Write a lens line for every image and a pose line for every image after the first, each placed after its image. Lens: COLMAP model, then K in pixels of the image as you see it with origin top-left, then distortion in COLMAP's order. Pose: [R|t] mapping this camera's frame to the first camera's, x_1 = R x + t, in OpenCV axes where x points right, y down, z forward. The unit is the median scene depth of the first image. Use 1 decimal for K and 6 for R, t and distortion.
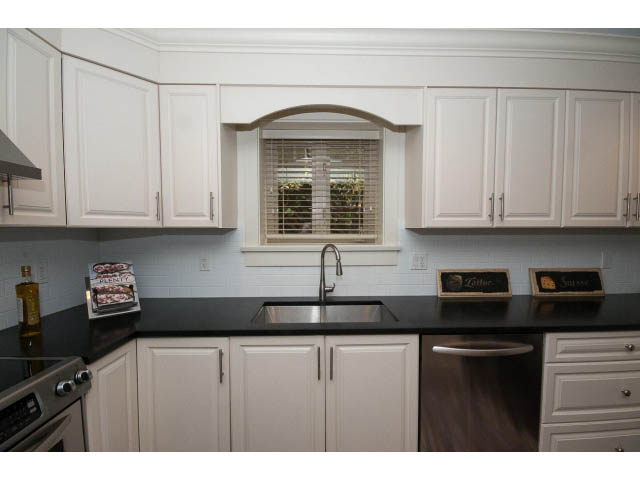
lens RADIAL K [[286.1, 0, 323.4], [0, 286.1, 242.0], [0, 0, 1]] dist [-0.000098, -0.000434]
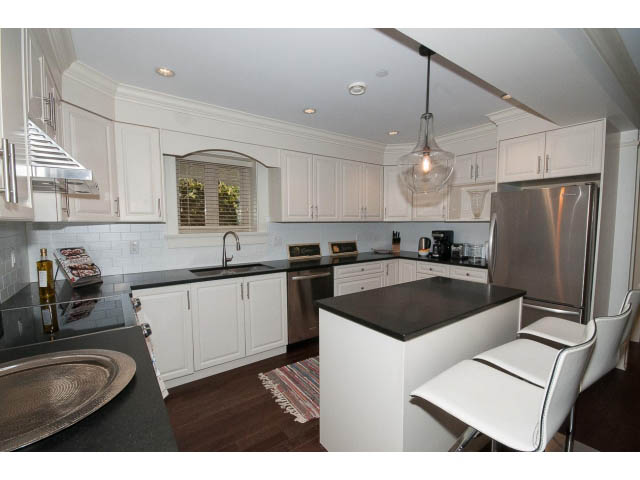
lens RADIAL K [[286.1, 0, 319.2], [0, 286.1, 241.5], [0, 0, 1]] dist [-0.000098, -0.000434]
pose [[0.832979, -0.039184, 0.551916, -0.433633], [0.027022, 0.999180, 0.030156, 0.027170], [-0.552645, -0.010206, 0.833354, -0.624498]]
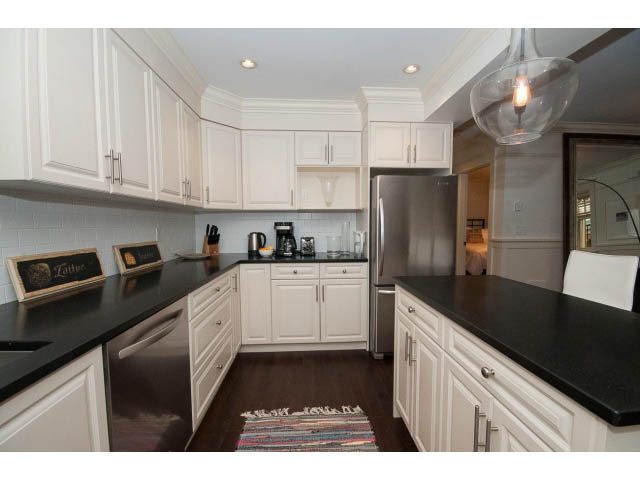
lens RADIAL K [[286.1, 0, 326.1], [0, 286.1, 250.7], [0, 0, 1]] dist [-0.000098, -0.000434]
pose [[-0.028192, -0.091701, 0.995387, -0.213987], [0.041741, 0.994807, 0.092829, 0.052881], [-0.998731, 0.044166, -0.024218, 0.354276]]
